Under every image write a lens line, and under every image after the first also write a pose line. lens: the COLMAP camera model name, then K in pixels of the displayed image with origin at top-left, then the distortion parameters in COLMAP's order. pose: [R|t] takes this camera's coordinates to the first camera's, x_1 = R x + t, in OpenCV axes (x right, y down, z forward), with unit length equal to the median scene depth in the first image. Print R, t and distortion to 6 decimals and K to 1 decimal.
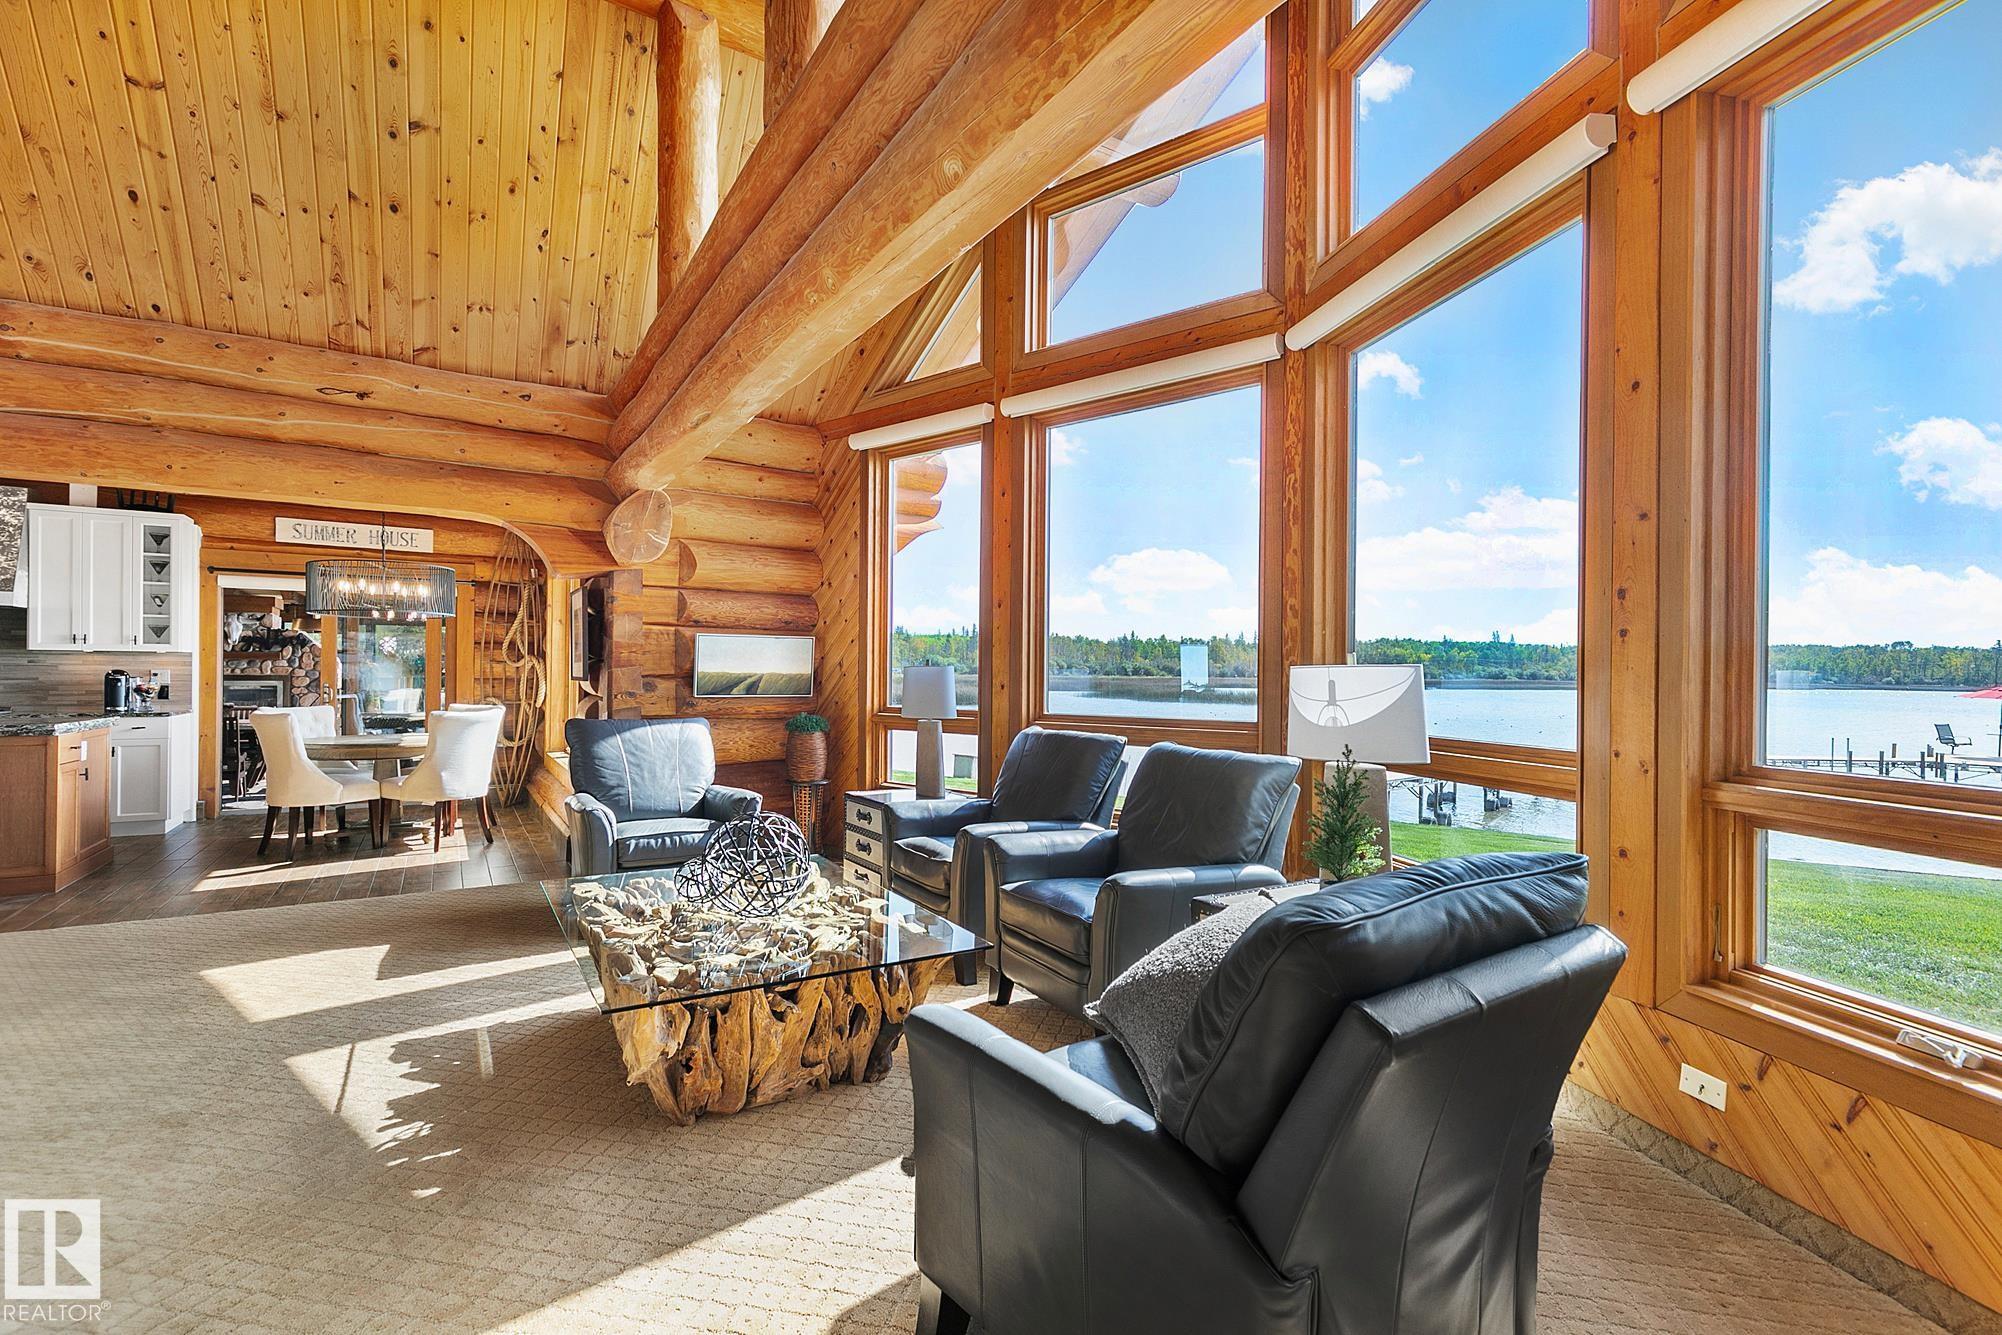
lens RADIAL K [[897.9, 0, 993.6], [0, 897.9, 672.0], [0, 0, 1]] dist [0.004346, -0.000600]
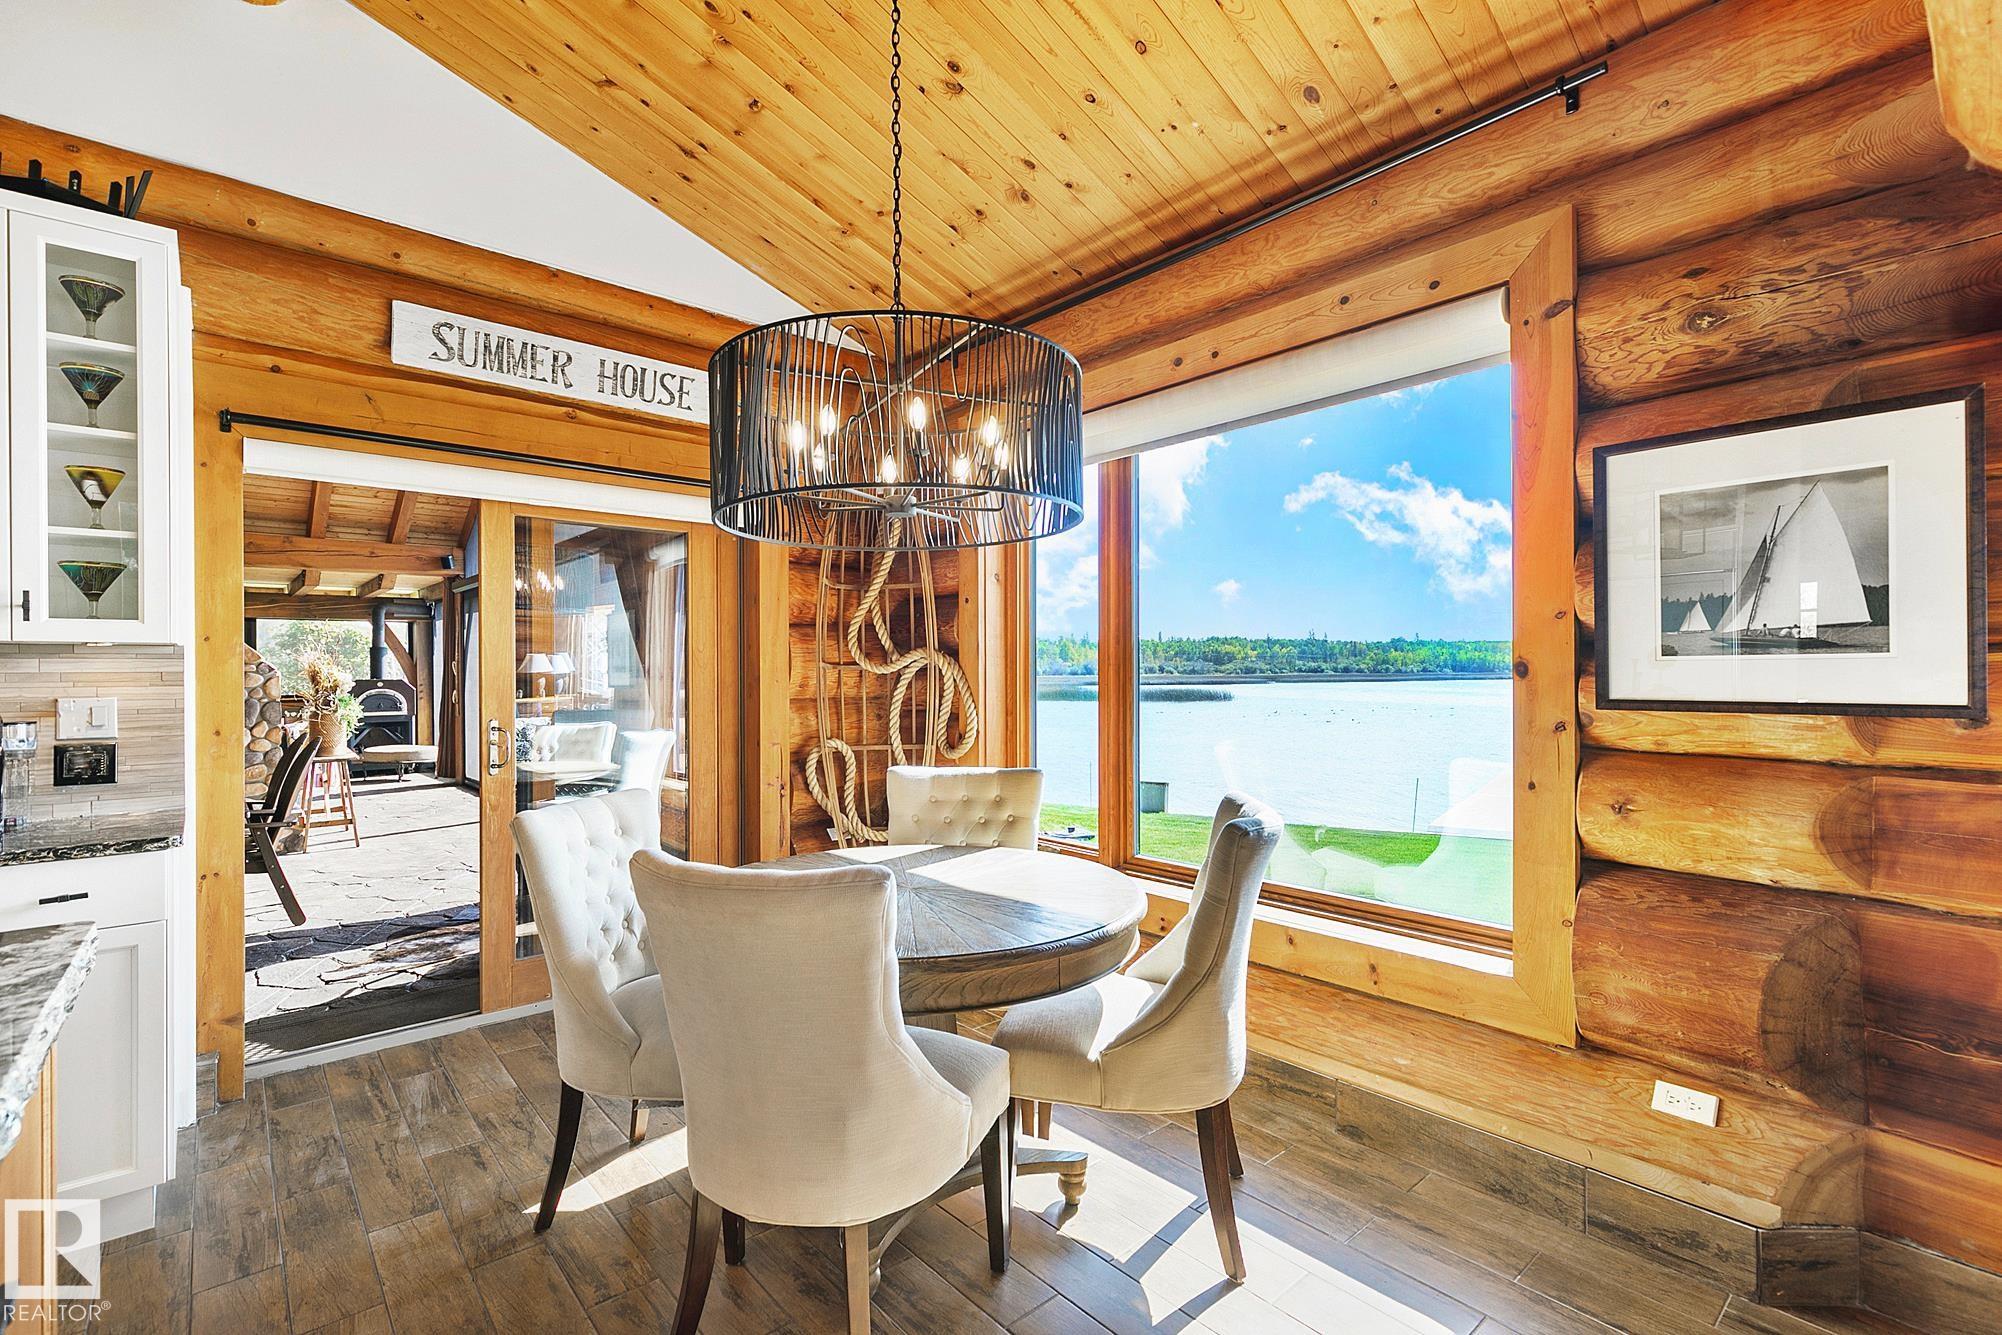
lens RADIAL K [[897.9, 0, 1001.2], [0, 897.9, 673.0], [0, 0, 1]] dist [0.004346, -0.000600]
pose [[0.985345, -0.015532, 0.169865, -0.614130], [0.015344, 0.999879, 0.002419, -0.006961], [-0.169882, 0.000223, 0.985464, 0.578287]]
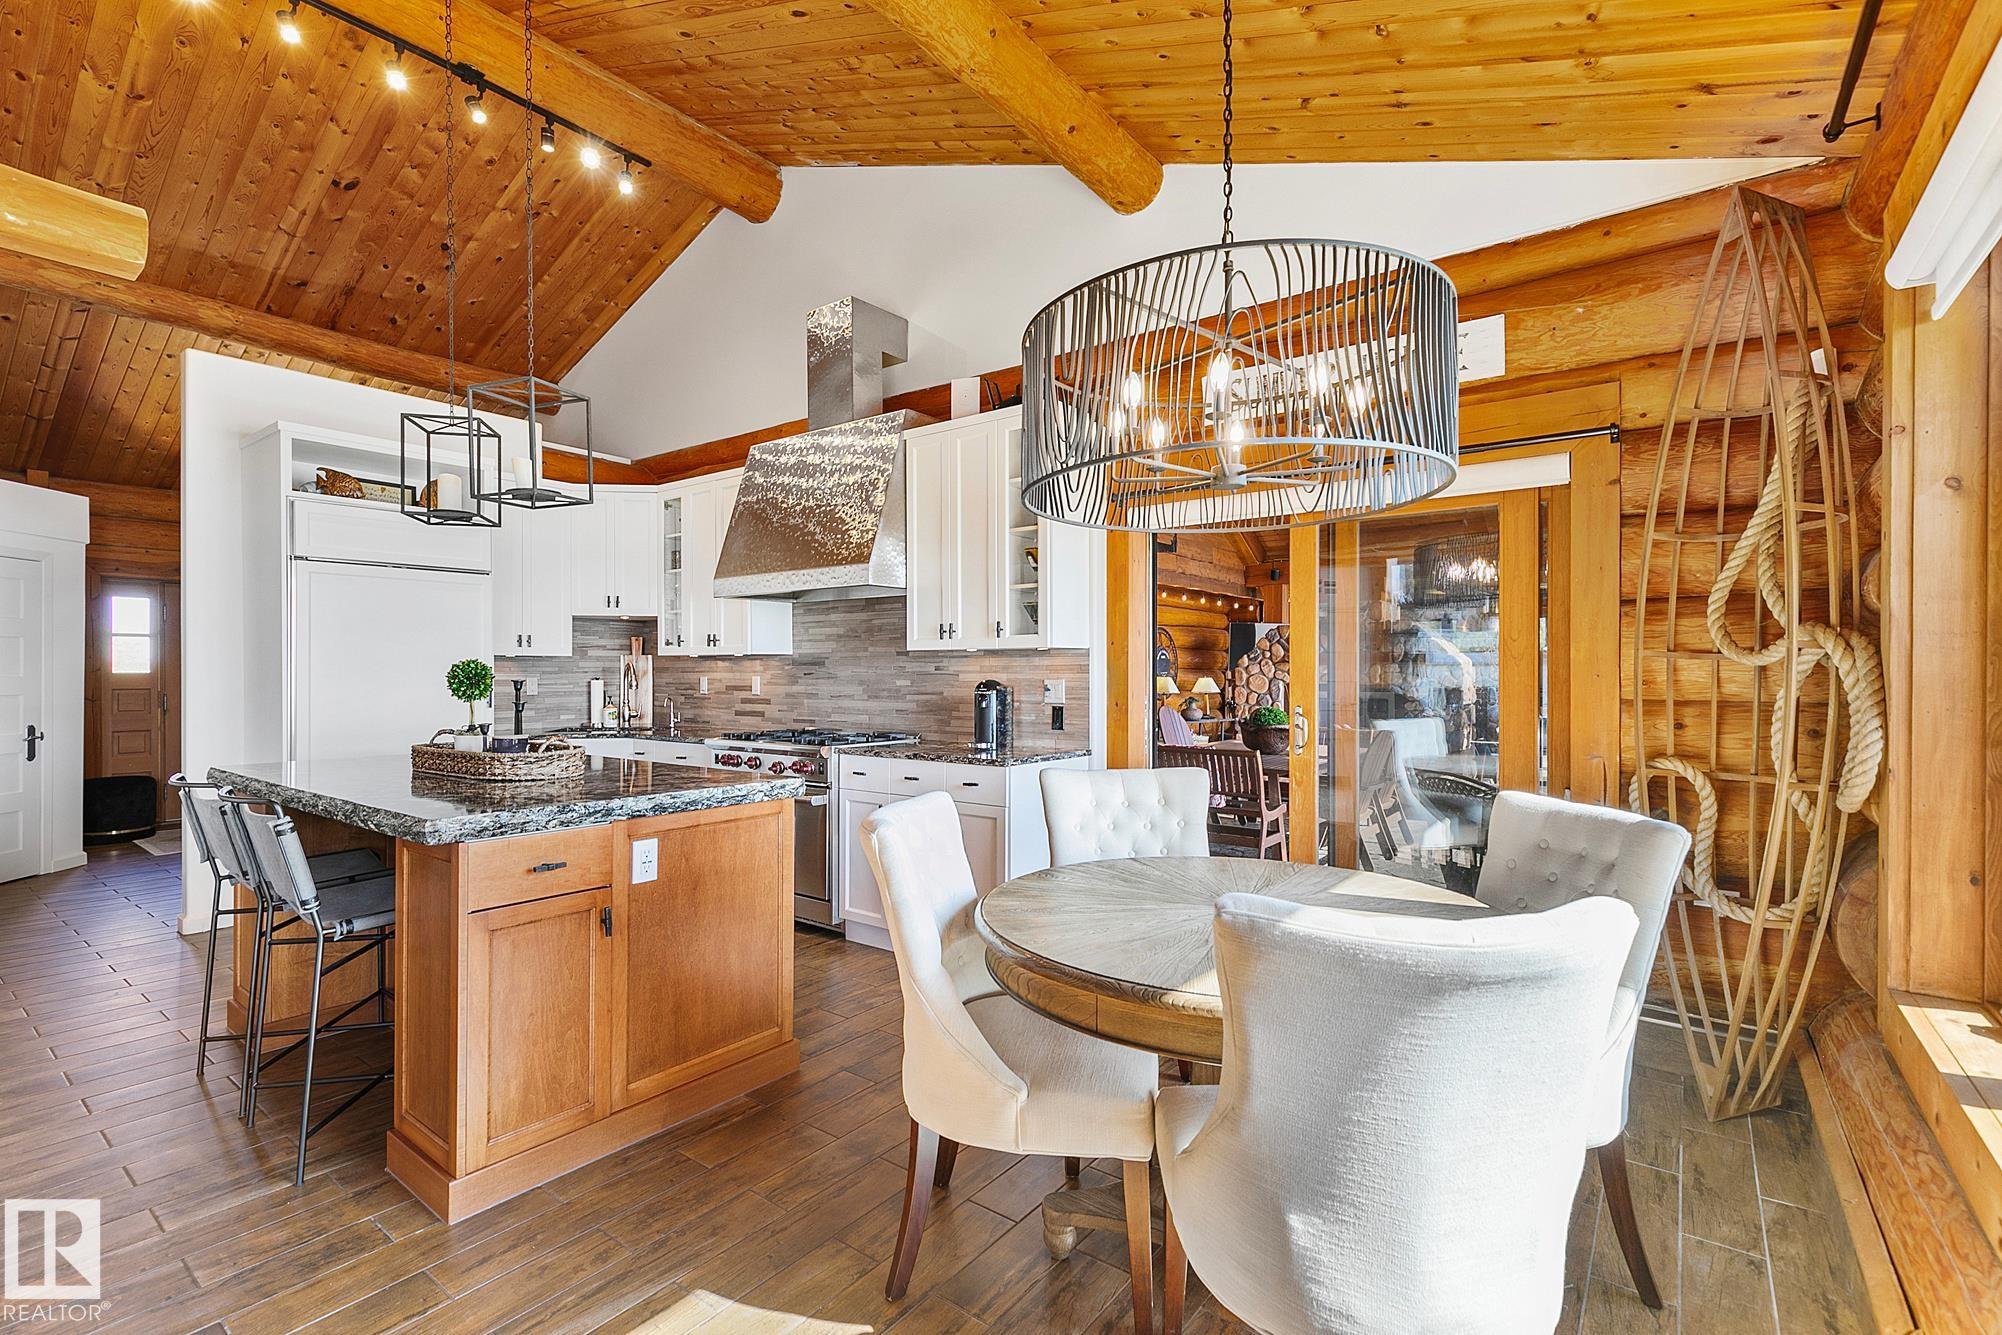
lens RADIAL K [[897.9, 0, 982.9], [0, 897.9, 672.2], [0, 0, 1]] dist [0.004346, -0.000600]
pose [[0.356857, -0.010547, -0.934099, -0.375254], [0.004611, 0.999944, -0.009529, -0.001880], [0.934148, -0.000906, 0.356886, 0.714394]]
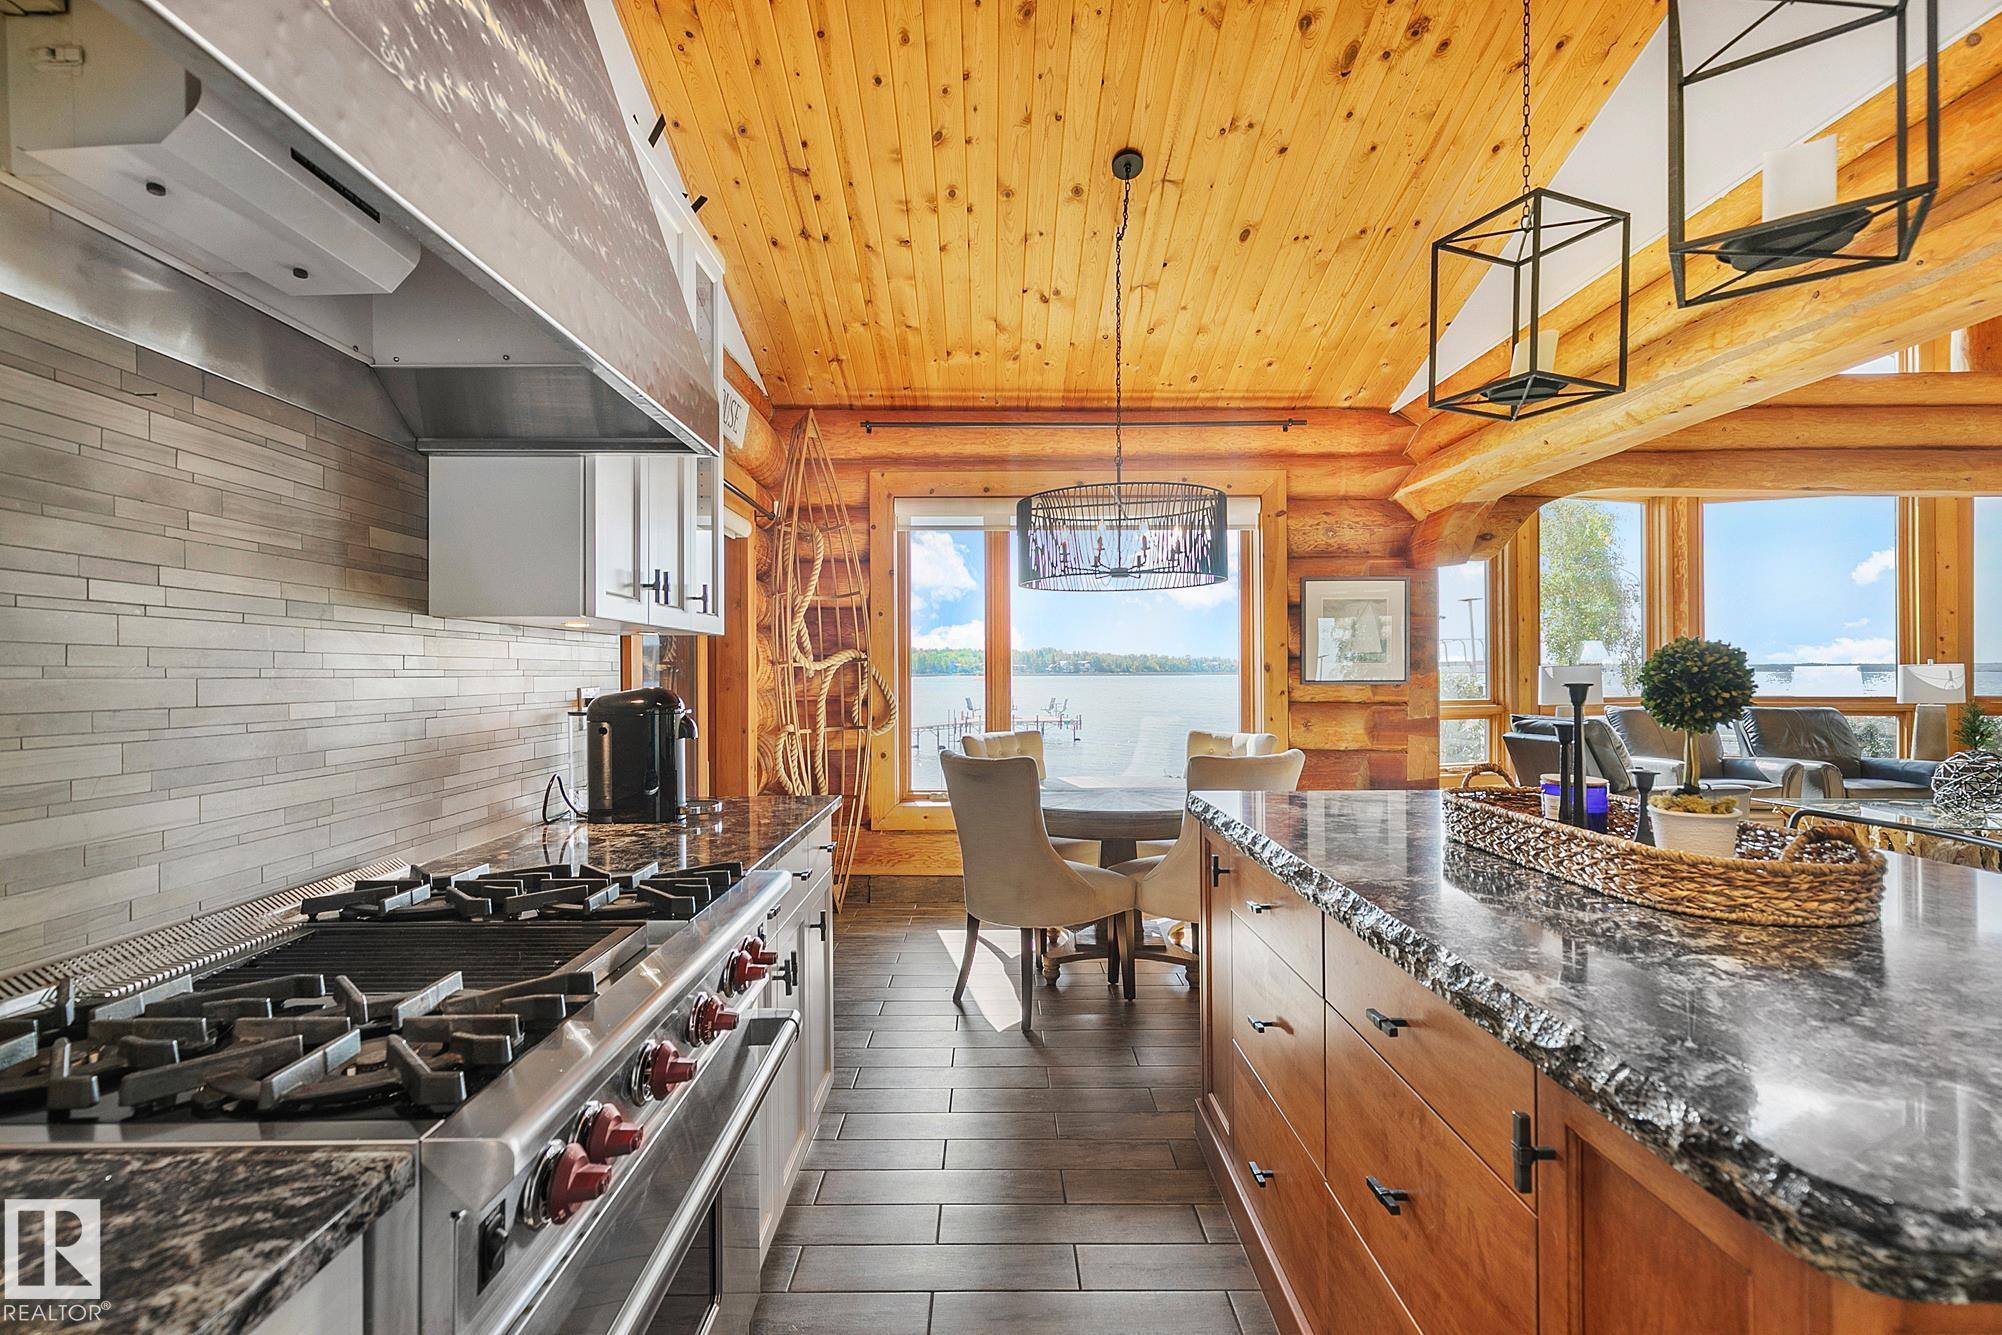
lens RADIAL K [[897.9, 0, 993.5], [0, 897.9, 673.3], [0, 0, 1]] dist [0.004346, -0.000600]
pose [[0.517445, -0.012233, 0.855629, -1.083223], [0.008129, 0.999923, 0.009380, -0.009010], [-0.855678, 0.002102, 0.517504, 0.670643]]
